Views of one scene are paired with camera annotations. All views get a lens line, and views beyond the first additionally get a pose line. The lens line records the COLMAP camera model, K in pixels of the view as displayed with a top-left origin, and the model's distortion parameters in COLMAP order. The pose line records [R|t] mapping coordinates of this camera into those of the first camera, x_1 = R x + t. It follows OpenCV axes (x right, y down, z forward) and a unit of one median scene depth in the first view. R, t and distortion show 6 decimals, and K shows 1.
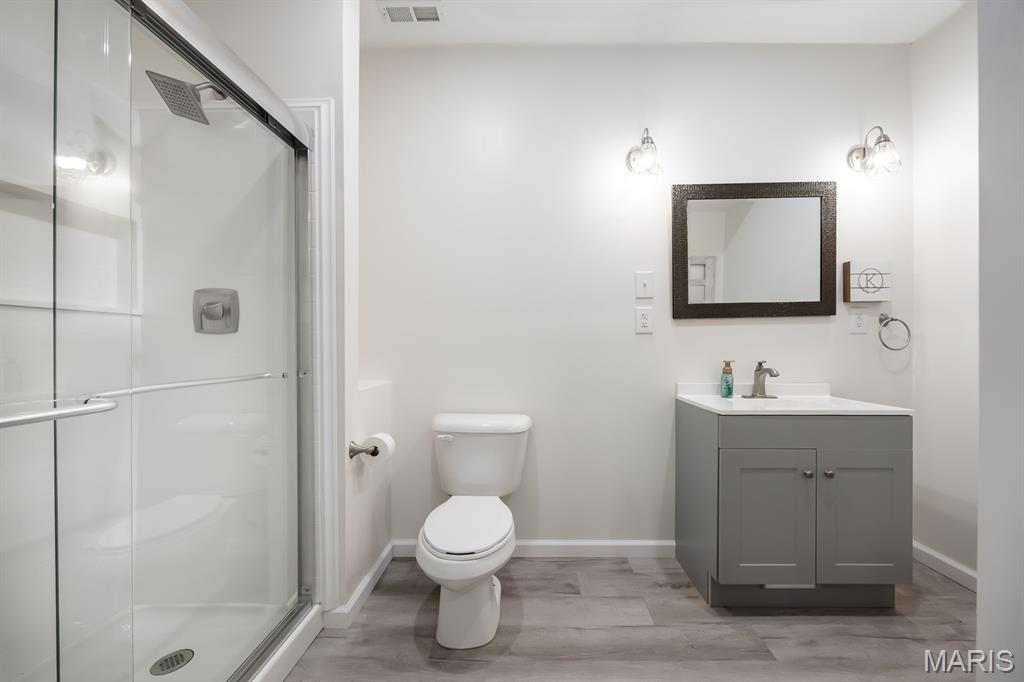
lens RADIAL K [[397.9, 0, 515.3], [0, 397.9, 345.2], [0, 0, 1]] dist [-0.002645, -0.000168]
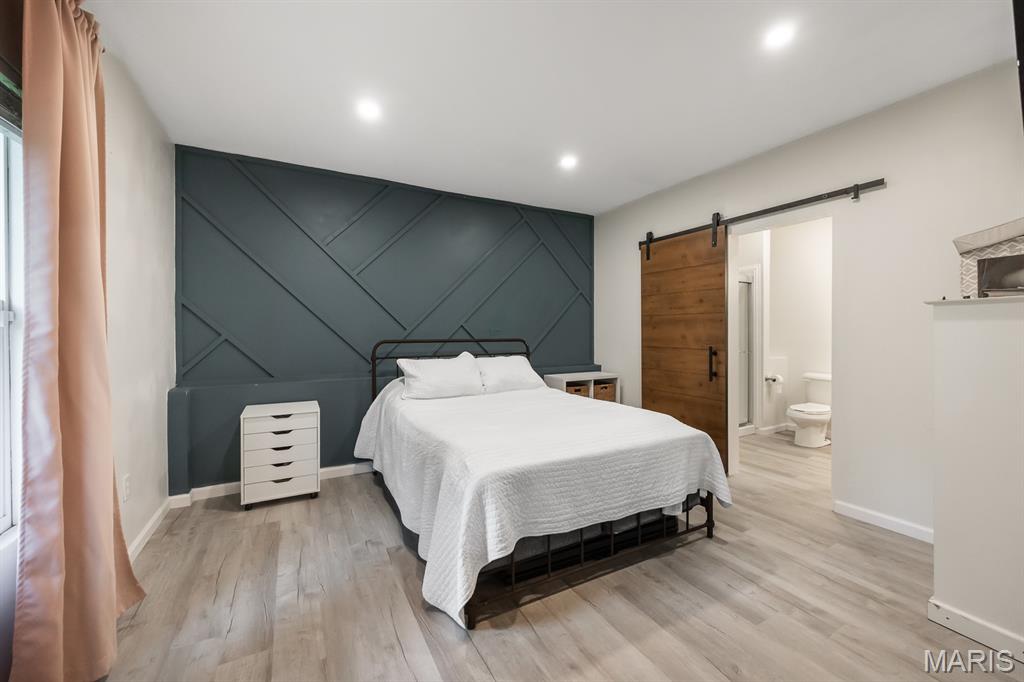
lens RADIAL K [[397.9, 0, 510.9], [0, 397.9, 338.7], [0, 0, 1]] dist [-0.002645, -0.000168]
pose [[0.514573, 0.006973, -0.857418, 1.196934], [-0.002524, 0.999975, 0.006617, -0.056884], [0.857443, -0.001241, 0.514578, -2.252941]]
